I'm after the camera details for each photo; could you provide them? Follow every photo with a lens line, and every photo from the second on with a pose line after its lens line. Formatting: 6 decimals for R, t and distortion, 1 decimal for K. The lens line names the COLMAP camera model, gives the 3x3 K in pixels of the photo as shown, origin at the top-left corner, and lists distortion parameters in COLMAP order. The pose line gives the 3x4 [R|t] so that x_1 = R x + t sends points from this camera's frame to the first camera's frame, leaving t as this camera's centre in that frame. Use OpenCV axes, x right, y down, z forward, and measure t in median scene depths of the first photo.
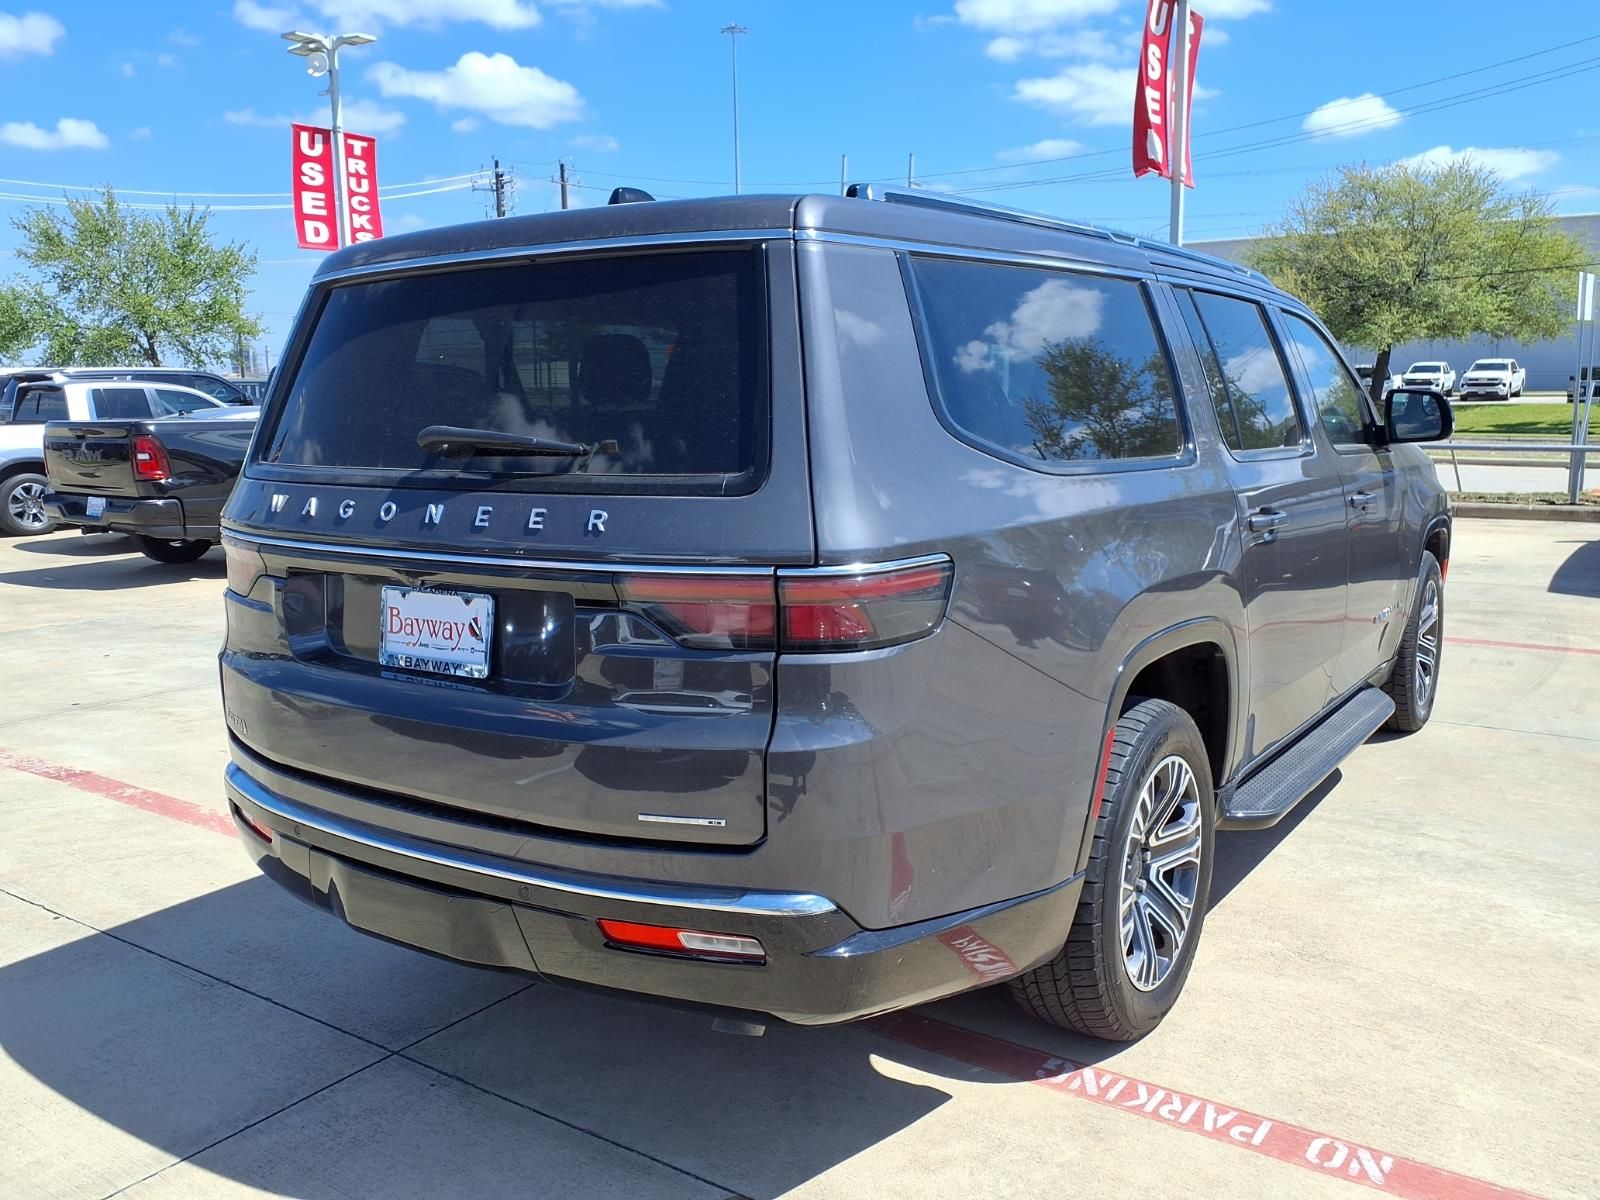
lens RADIAL K [[1338.7, 0, 731.9], [0, 1338.7, 603.2], [0, 0, 1]] dist [0.101746, -0.000797]
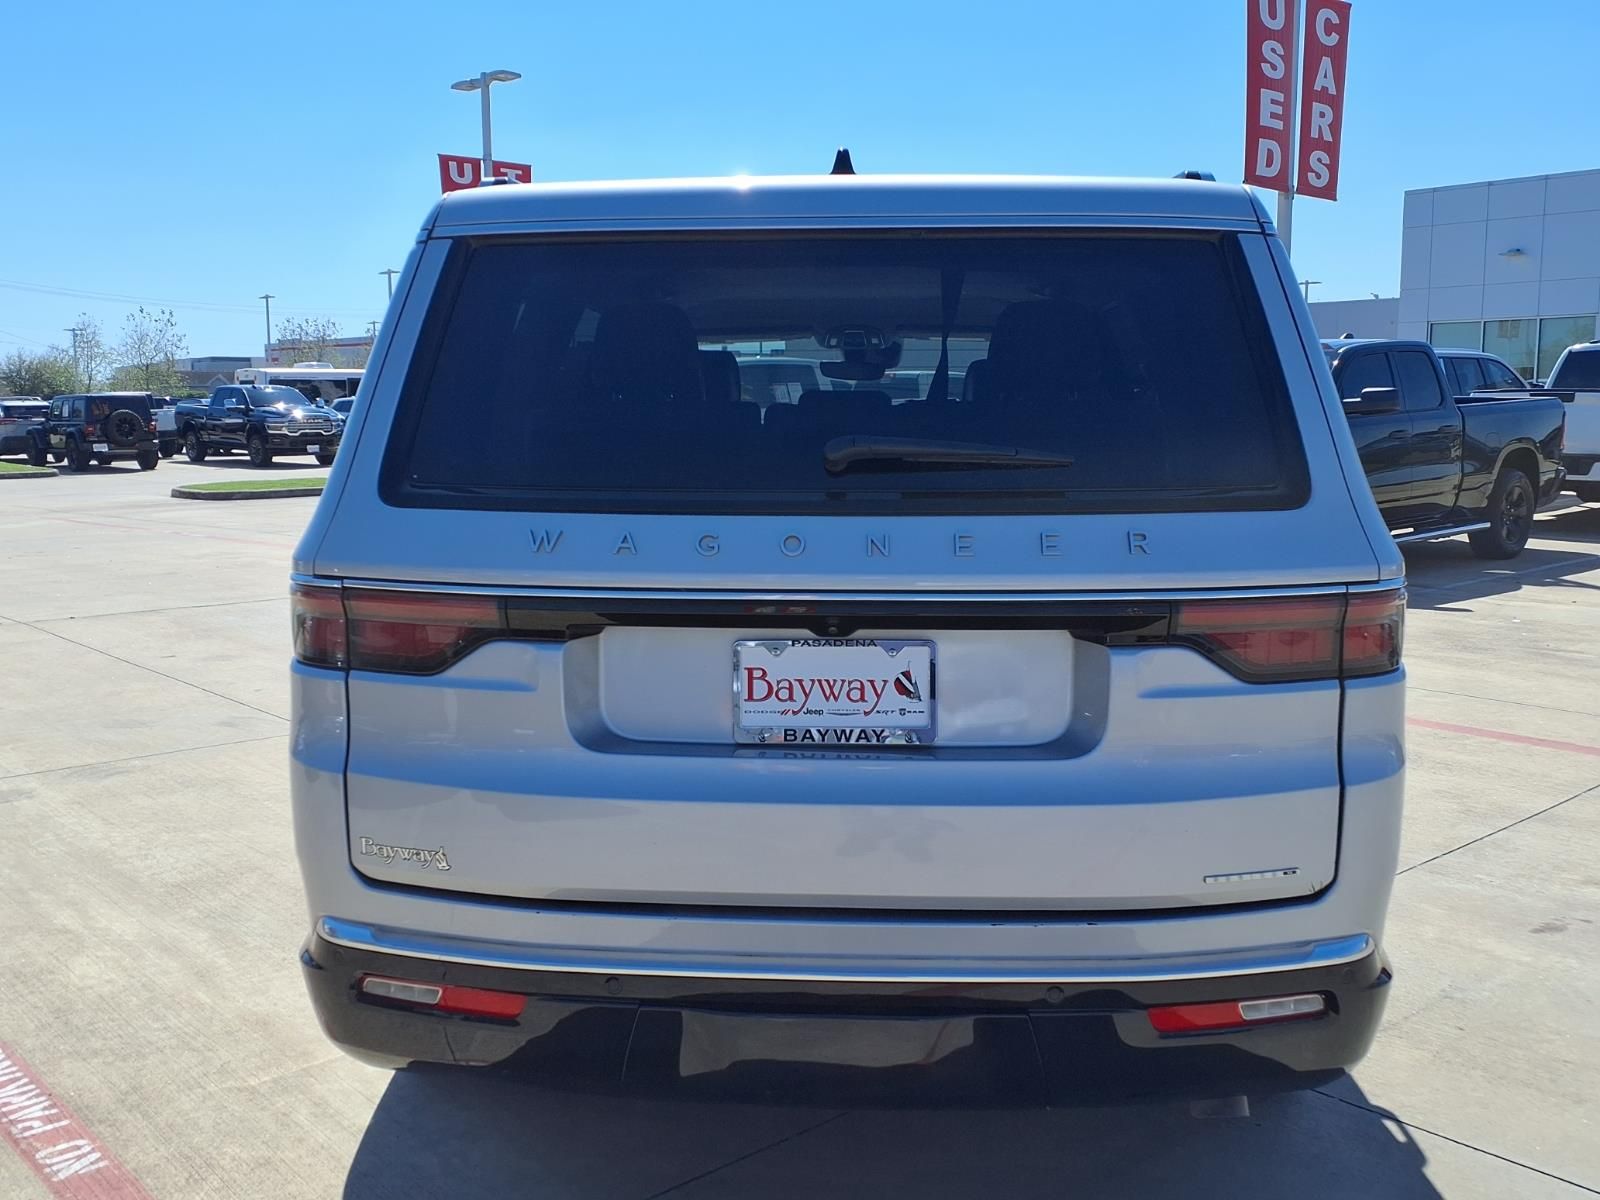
lens RADIAL K [[1297.4, 0, 764.7], [0, 1297.4, 602.7], [0, 0, 1]] dist [0.012898, 0.005523]
pose [[0.846121, -0.073675, 0.527874, -0.657556], [0.066367, 0.997256, 0.032807, -0.060106], [-0.528842, 0.007275, 0.848689, 0.378229]]
